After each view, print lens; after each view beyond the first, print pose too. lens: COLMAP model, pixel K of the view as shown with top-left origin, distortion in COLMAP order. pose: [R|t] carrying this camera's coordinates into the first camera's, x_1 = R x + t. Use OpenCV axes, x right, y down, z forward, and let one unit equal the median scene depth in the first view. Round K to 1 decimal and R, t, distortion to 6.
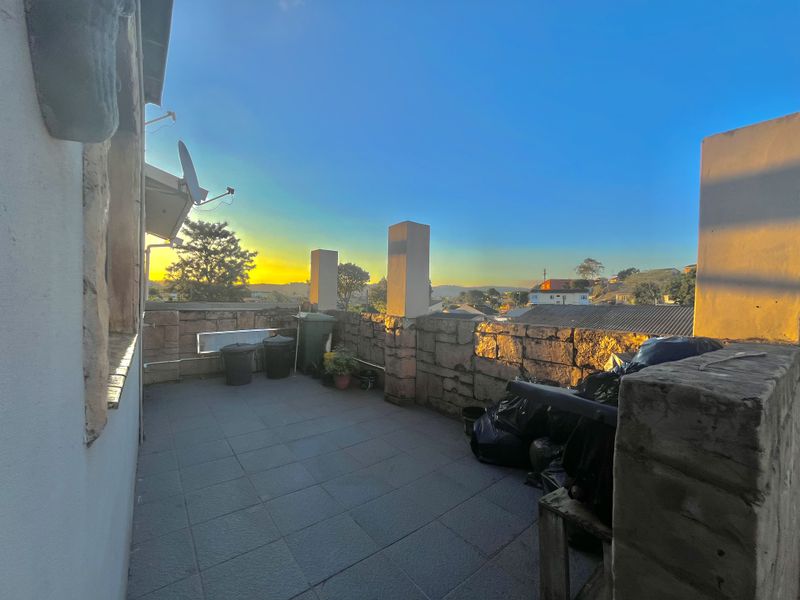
lens RADIAL K [[325.2, 0, 400.0], [0, 325.2, 300.0], [0, 0, 1]] dist [-0.002265, -0.000222]
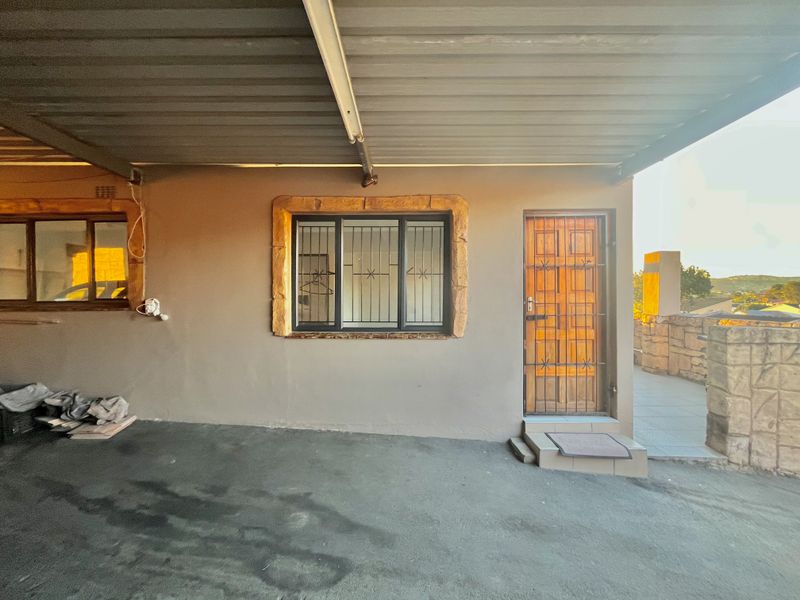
lens RADIAL K [[325.2, 0, 400.0], [0, 325.2, 300.0], [0, 0, 1]] dist [-0.002265, -0.000222]
pose [[0.781224, -0.007902, -0.624201, 0.014739], [0.010097, 0.999949, -0.000022, -0.023281], [0.624170, -0.006285, 0.781264, -0.707331]]
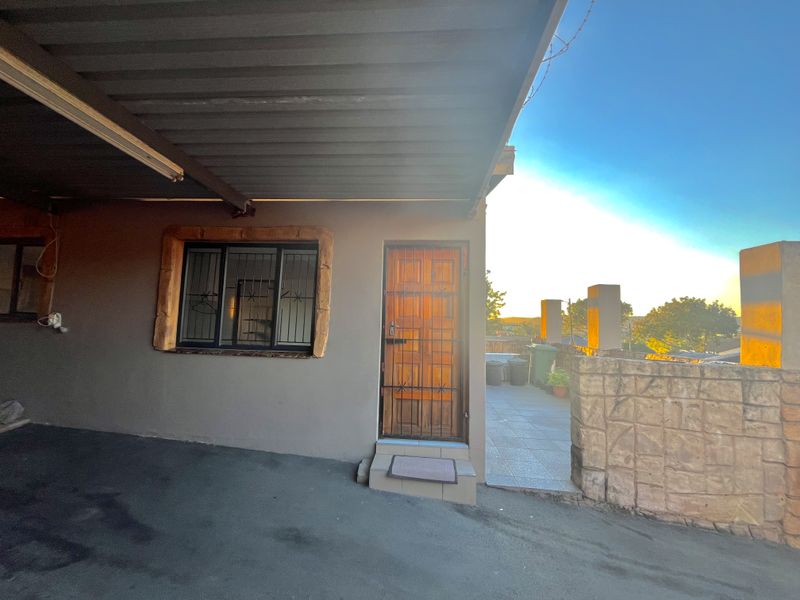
lens RADIAL K [[325.2, 0, 400.0], [0, 325.2, 300.0], [0, 0, 1]] dist [-0.002265, -0.000222]
pose [[0.742338, -0.047148, -0.668365, 0.263130], [-0.020662, 0.995436, -0.093170, -0.009442], [0.669707, 0.082974, 0.737976, -0.548762]]
